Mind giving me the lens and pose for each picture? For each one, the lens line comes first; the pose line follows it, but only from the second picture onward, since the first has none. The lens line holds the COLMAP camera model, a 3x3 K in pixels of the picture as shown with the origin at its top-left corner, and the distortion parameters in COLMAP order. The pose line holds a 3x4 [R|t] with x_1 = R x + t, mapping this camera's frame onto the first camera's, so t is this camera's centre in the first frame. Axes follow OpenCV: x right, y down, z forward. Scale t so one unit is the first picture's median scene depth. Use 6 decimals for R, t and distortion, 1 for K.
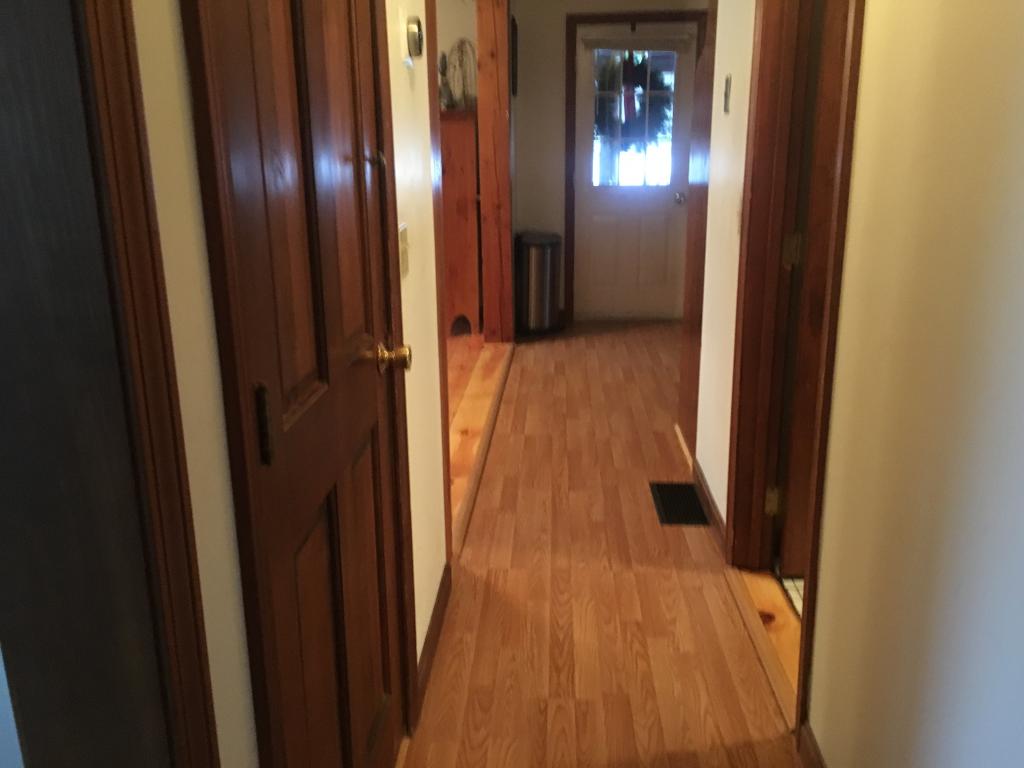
lens RADIAL K [[872.5, 0, 513.2], [0, 872.5, 384.9], [0, 0, 1]] dist [0.070824, -0.080315]
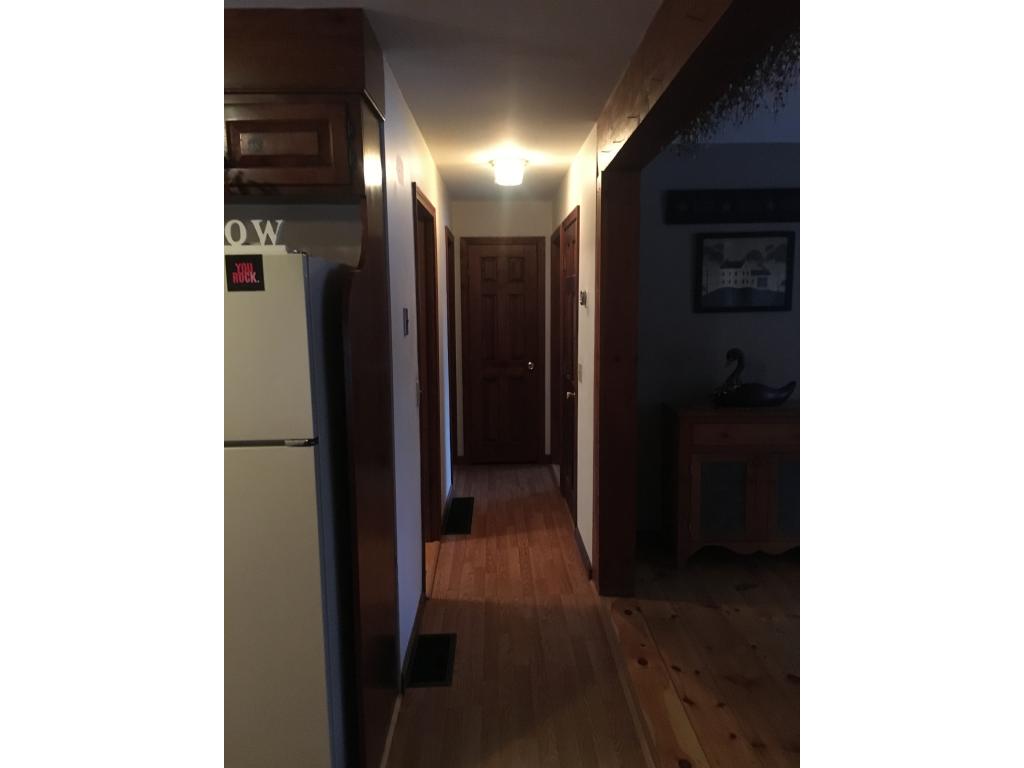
lens RADIAL K [[872.5, 0, 512.2], [0, 872.5, 384.6], [0, 0, 1]] dist [0.070824, -0.080315]
pose [[-0.996802, 0.025175, -0.075843, 0.233320], [-0.005127, 0.926977, 0.375082, -0.894594], [0.079747, 0.374271, -0.923884, 2.751071]]
